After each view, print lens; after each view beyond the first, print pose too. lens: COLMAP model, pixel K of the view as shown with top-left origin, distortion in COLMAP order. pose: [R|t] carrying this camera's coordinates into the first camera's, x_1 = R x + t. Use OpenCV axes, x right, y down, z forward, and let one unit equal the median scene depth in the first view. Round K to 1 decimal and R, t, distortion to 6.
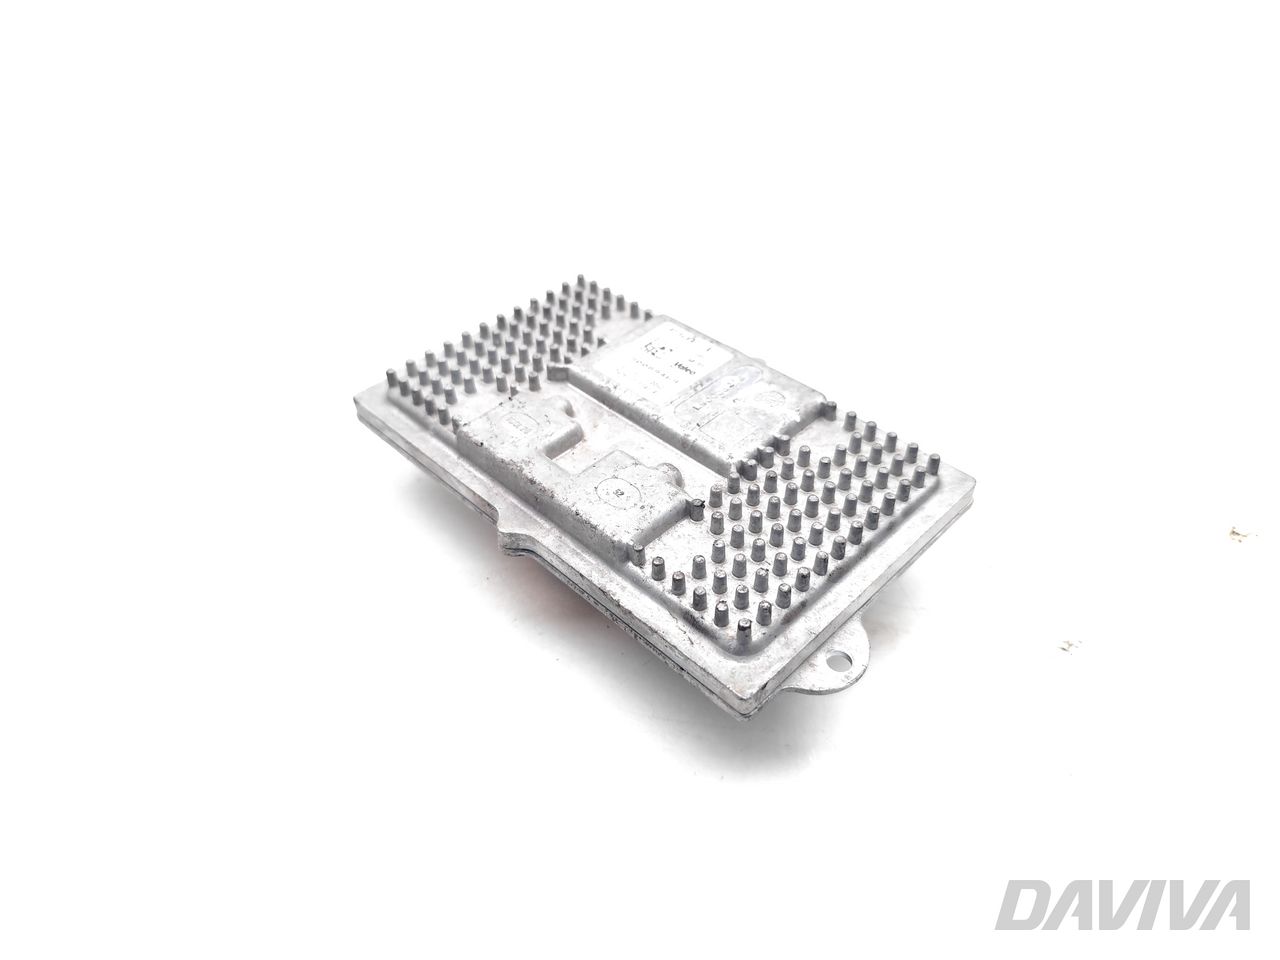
lens RADIAL K [[931.4, 0, 640.0], [0, 931.4, 480.0], [0, 0, 1]] dist [0.005044, 0.000072]
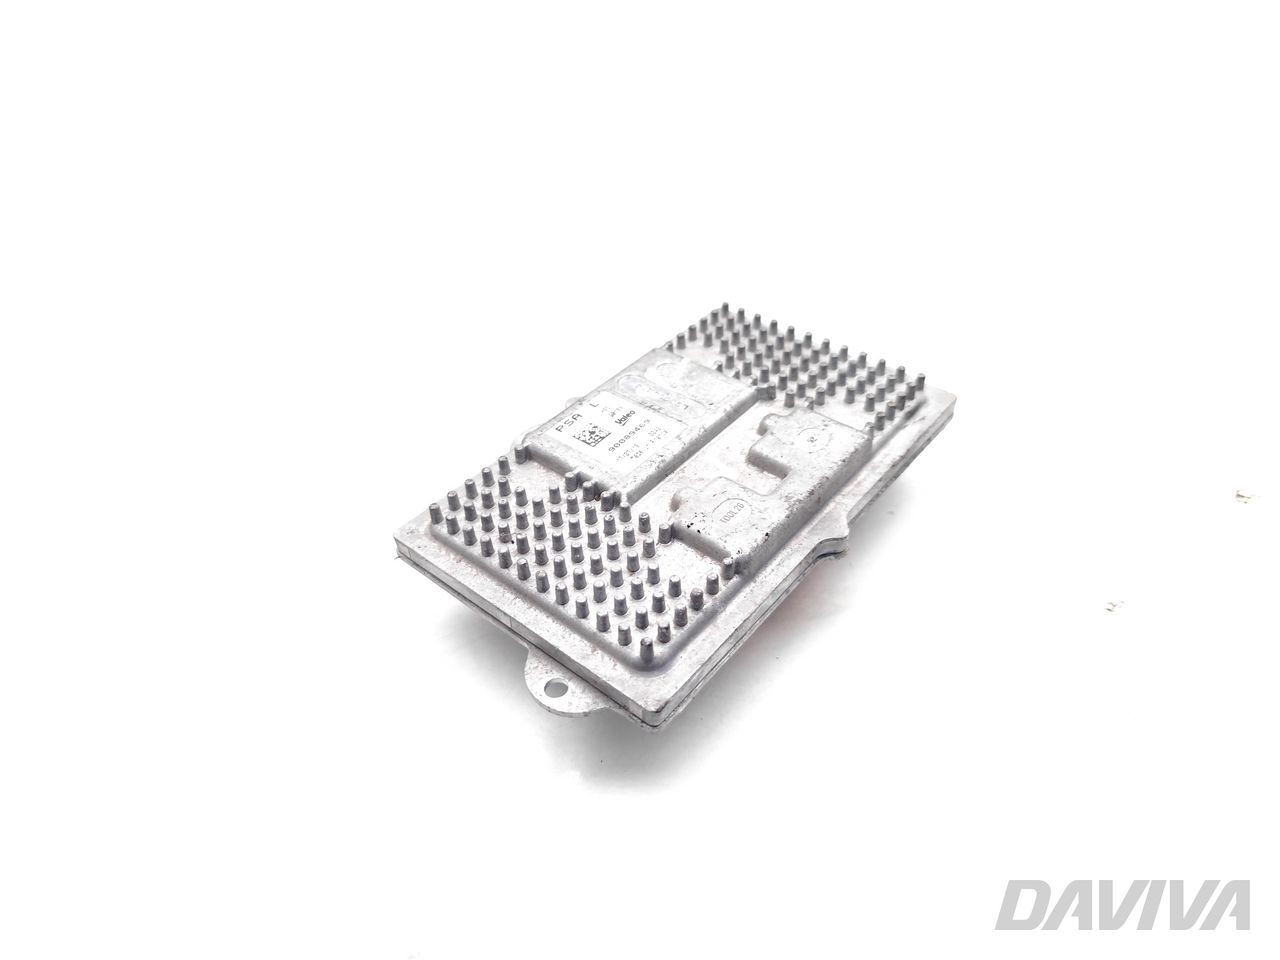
lens RADIAL K [[931.4, 0, 640.0], [0, 931.4, 480.0], [0, 0, 1]] dist [0.005044, 0.000072]
pose [[-0.084108, -0.629640, 0.772321, -0.832691], [0.700699, 0.513702, 0.495107, -0.611724], [-0.708482, 0.582807, 0.397982, 0.643962]]
